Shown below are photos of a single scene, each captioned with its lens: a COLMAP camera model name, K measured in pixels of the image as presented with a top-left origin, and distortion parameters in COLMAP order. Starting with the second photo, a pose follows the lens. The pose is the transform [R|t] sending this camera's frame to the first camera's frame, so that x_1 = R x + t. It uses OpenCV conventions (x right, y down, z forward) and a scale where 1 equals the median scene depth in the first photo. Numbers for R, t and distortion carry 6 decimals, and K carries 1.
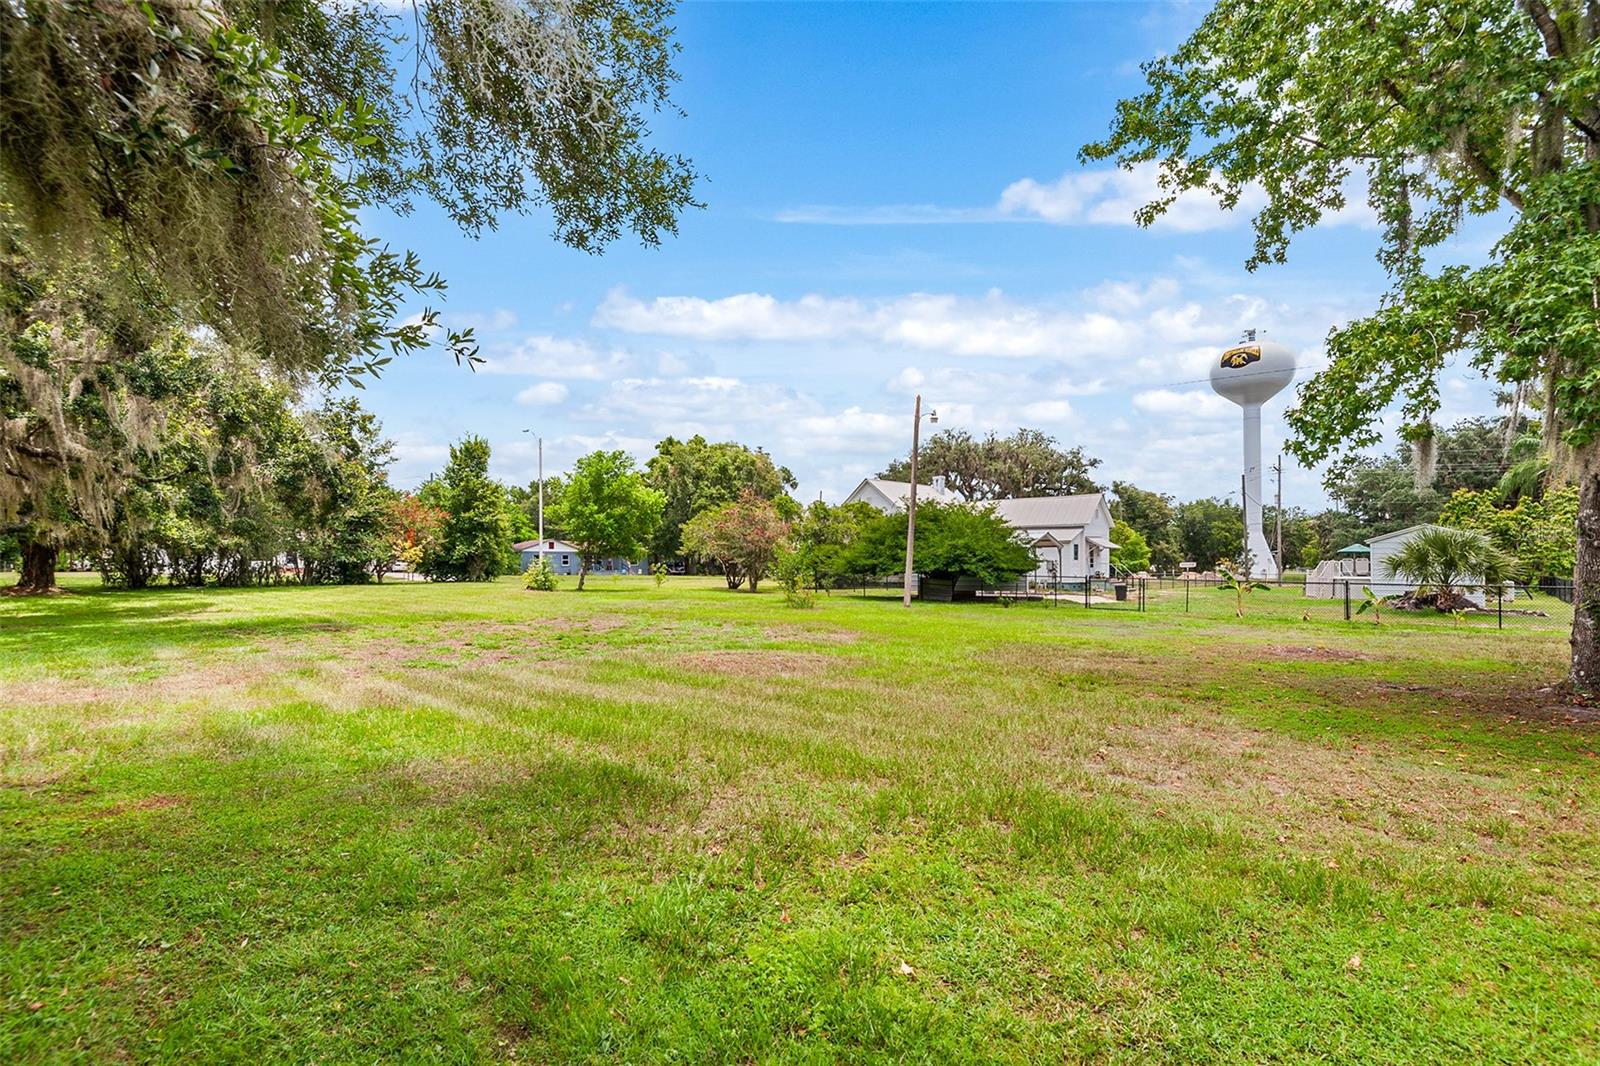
lens RADIAL K [[764.7, 0, 788.9], [0, 764.7, 547.7], [0, 0, 1]] dist [0.002175, -0.000495]
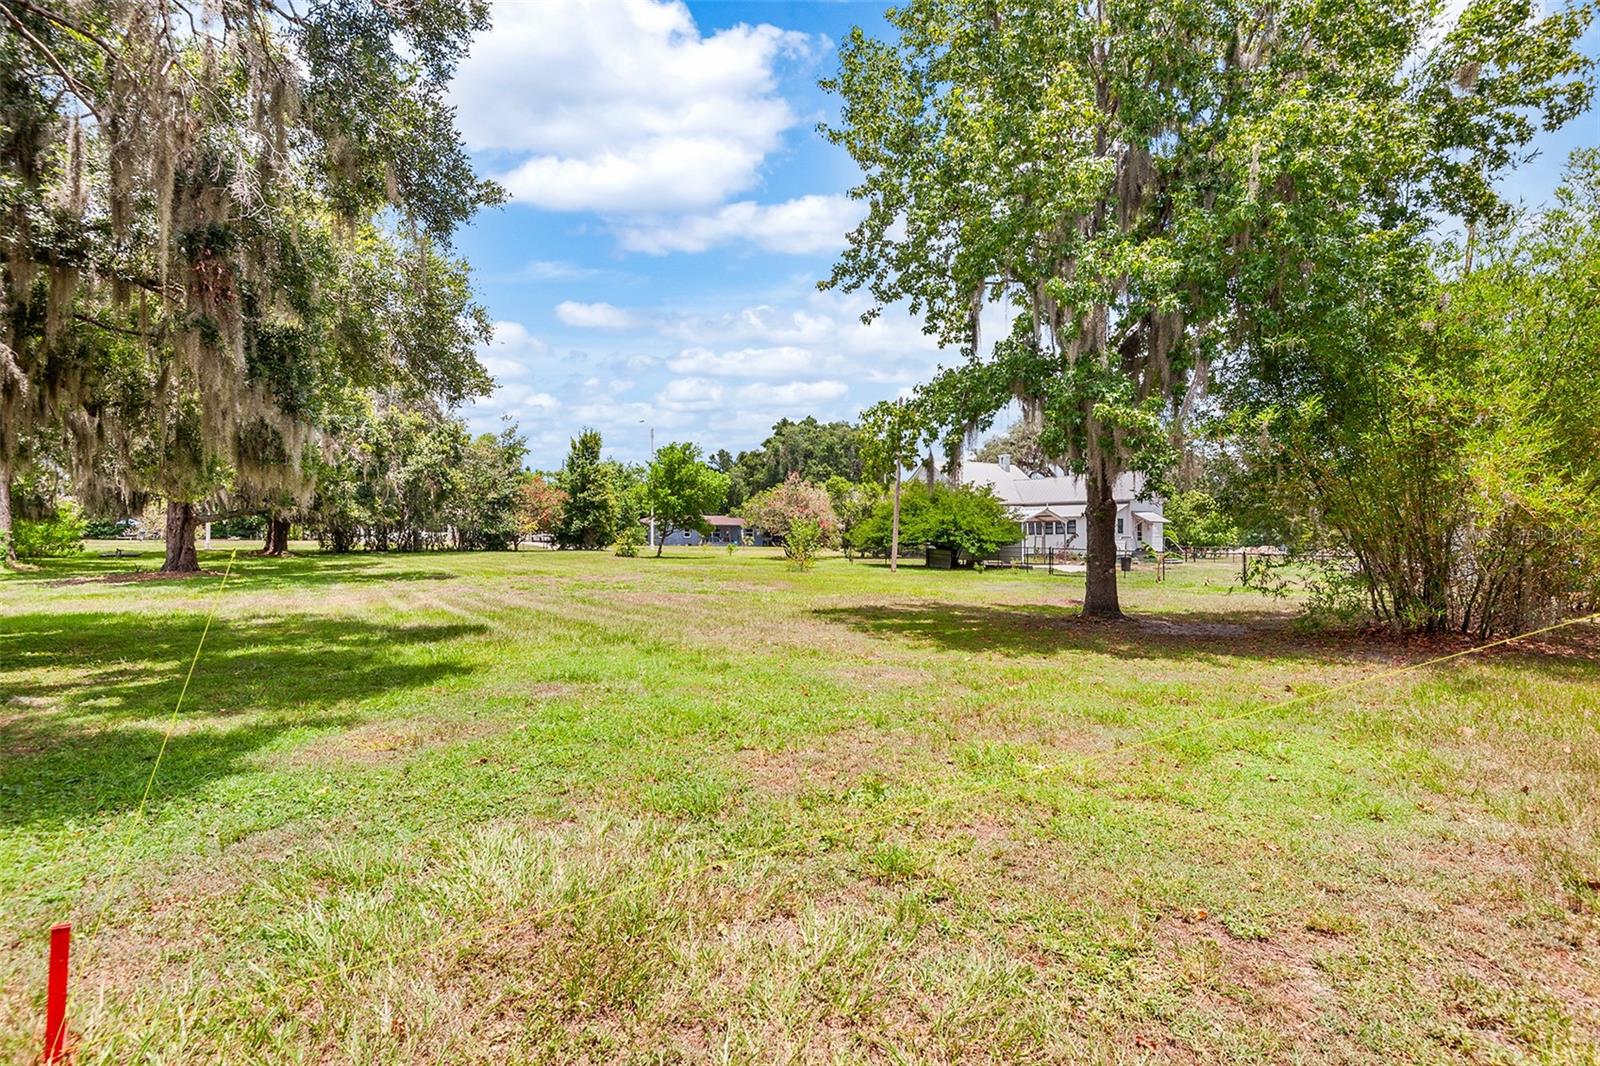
lens RADIAL K [[764.7, 0, 808.0], [0, 764.7, 520.0], [0, 0, 1]] dist [0.002175, -0.000495]
pose [[0.984617, -0.000503, -0.174724, 0.163930], [0.000639, 1.000000, 0.000722, -0.004347], [0.174724, -0.000823, 0.984617, -0.154726]]
